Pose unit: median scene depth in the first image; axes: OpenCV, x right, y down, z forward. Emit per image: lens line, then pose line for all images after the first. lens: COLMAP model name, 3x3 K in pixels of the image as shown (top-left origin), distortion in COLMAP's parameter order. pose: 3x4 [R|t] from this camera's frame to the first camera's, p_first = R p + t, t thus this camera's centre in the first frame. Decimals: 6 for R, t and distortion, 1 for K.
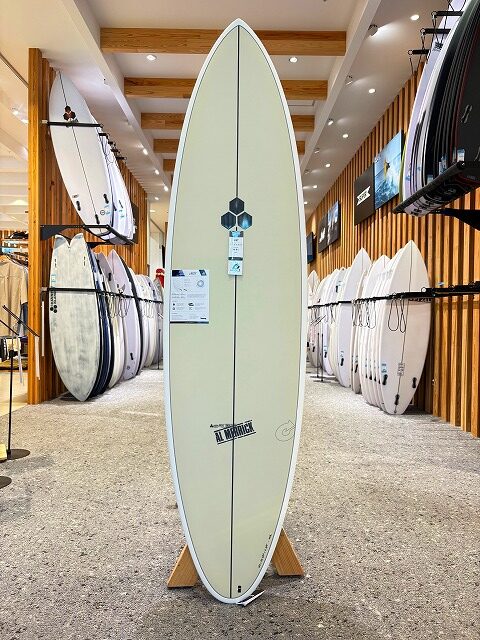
lens RADIAL K [[495.4, 0, 241.5], [0, 495.4, 321.0], [0, 0, 1]] dist [0.005734, -0.005265]
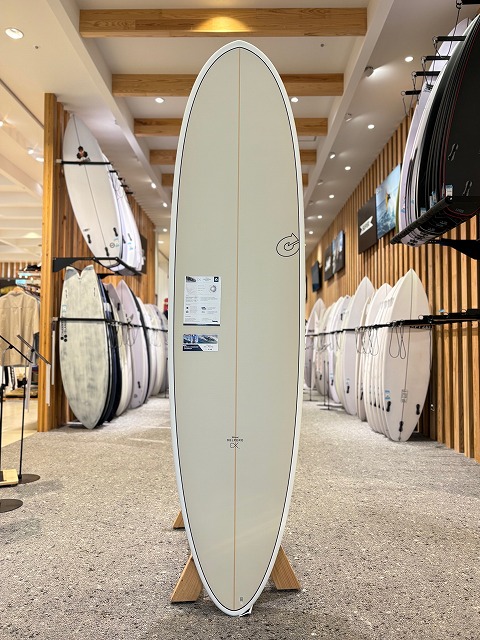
lens RADIAL K [[501.0, 0, 239.5], [0, 501.0, 318.9], [0, 0, 1]] dist [0.006609, -0.009514]
pose [[0.999737, -0.006848, -0.021906, 0.008765], [0.005471, 0.998040, -0.062340, 0.002442], [0.022290, 0.062204, 0.997815, -0.034482]]
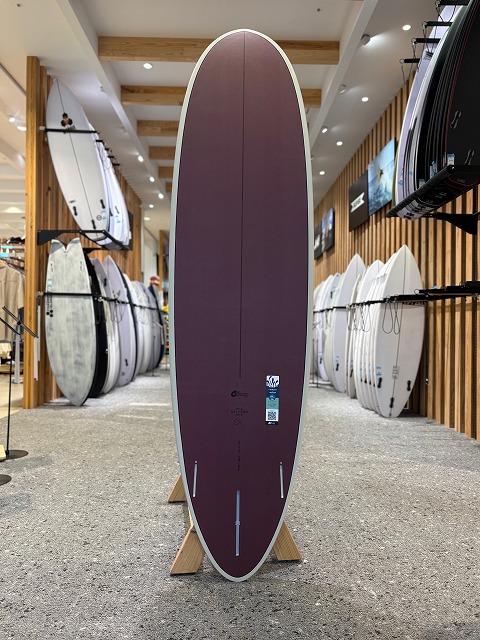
lens RADIAL K [[502.0, 0, 240.3], [0, 502.0, 321.0], [0, 0, 1]] dist [0.002233, 0.000096]
pose [[0.999949, -0.001429, 0.009977, -0.003929], [0.001636, 0.999784, -0.020706, 0.012874], [-0.009945, 0.020721, 0.999736, -0.019070]]
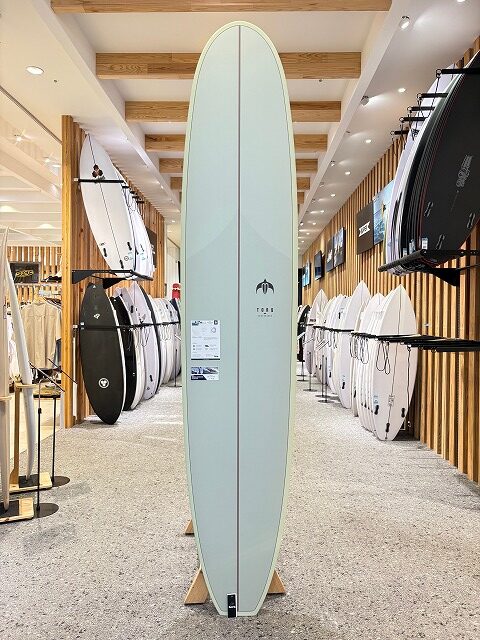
lens RADIAL K [[495.0, 0, 241.0], [0, 495.0, 318.7], [0, 0, 1]] dist [0.003653, -0.004906]
pose [[0.999464, -0.001614, -0.032695, 0.018155], [0.001583, 0.999998, -0.000971, -0.081432], [0.032696, 0.000919, 0.999465, -0.122295]]
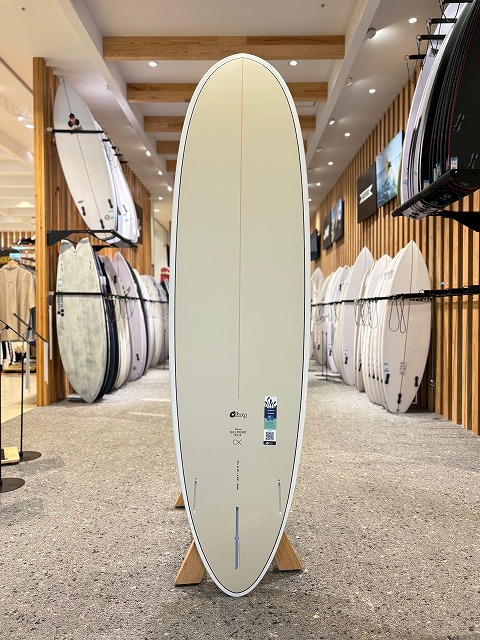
lens RADIAL K [[501.0, 0, 239.5], [0, 501.0, 318.9], [0, 0, 1]] dist [0.006609, -0.009514]
pose [[0.999779, -0.012830, -0.016640, 0.005804], [0.012899, 0.999909, 0.004019, -0.011336], [0.016587, -0.004233, 0.999853, -0.026441]]
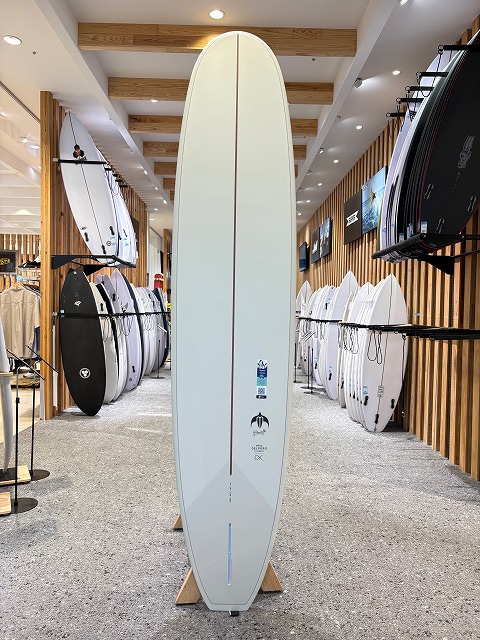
lens RADIAL K [[495.4, 0, 241.5], [0, 495.4, 321.0], [0, 0, 1]] dist [0.005734, -0.005265]
pose [[0.999955, 0.005773, 0.007513, 0.002788], [-0.005898, 0.999842, 0.016746, -0.070699], [-0.007415, -0.016790, 0.999832, -0.091382]]
